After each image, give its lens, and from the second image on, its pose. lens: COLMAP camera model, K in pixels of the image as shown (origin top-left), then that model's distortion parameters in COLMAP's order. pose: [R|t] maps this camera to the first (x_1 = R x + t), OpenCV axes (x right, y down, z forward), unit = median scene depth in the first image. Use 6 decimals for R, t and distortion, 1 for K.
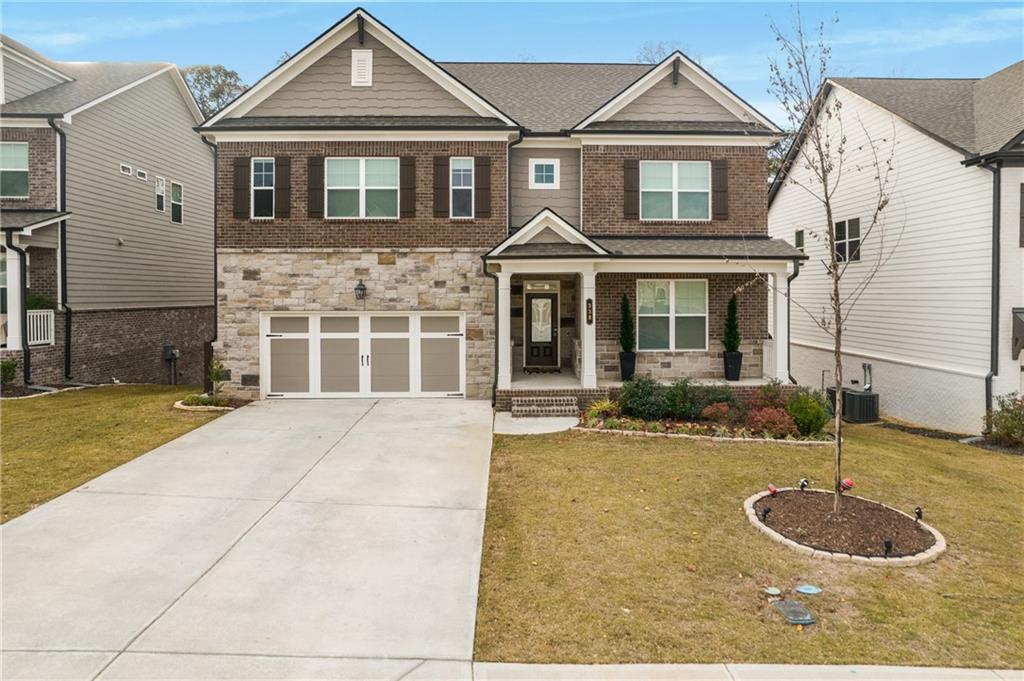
lens RADIAL K [[651.0, 0, 532.1], [0, 651.0, 307.5], [0, 0, 1]] dist [-0.022826, 0.016493]
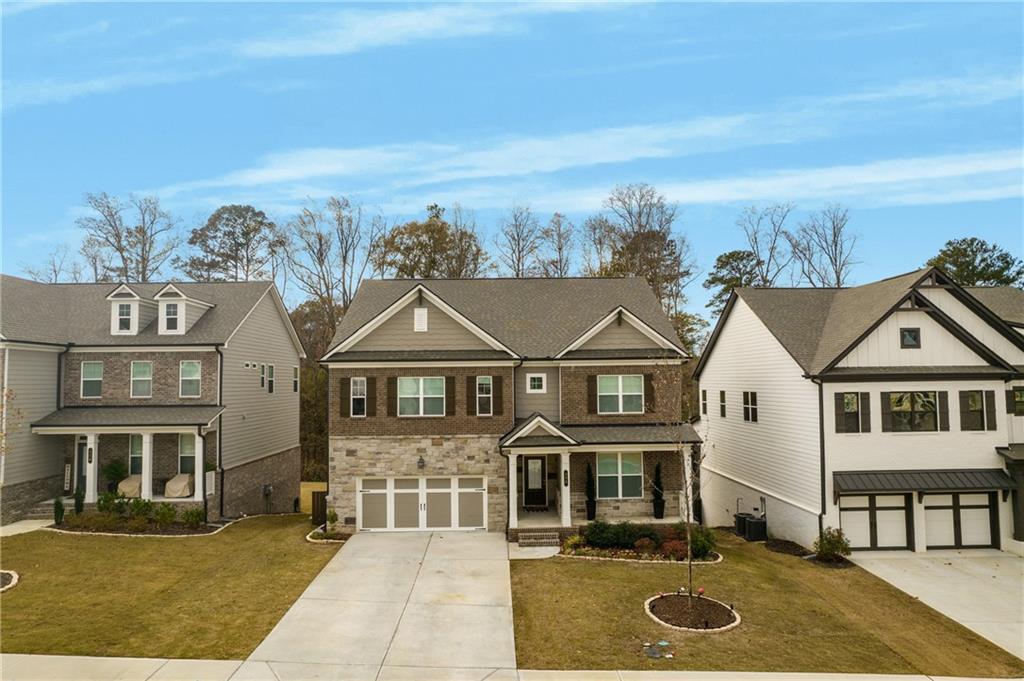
lens RADIAL K [[651.6, 0, 511.9], [0, 651.6, 340.5], [0, 0, 1]] dist [-0.028808, -0.001349]
pose [[0.999941, -0.008605, -0.006680, -0.029899], [0.008068, 0.997019, -0.076727, -0.198246], [0.007320, 0.076669, 0.997030, -0.591631]]
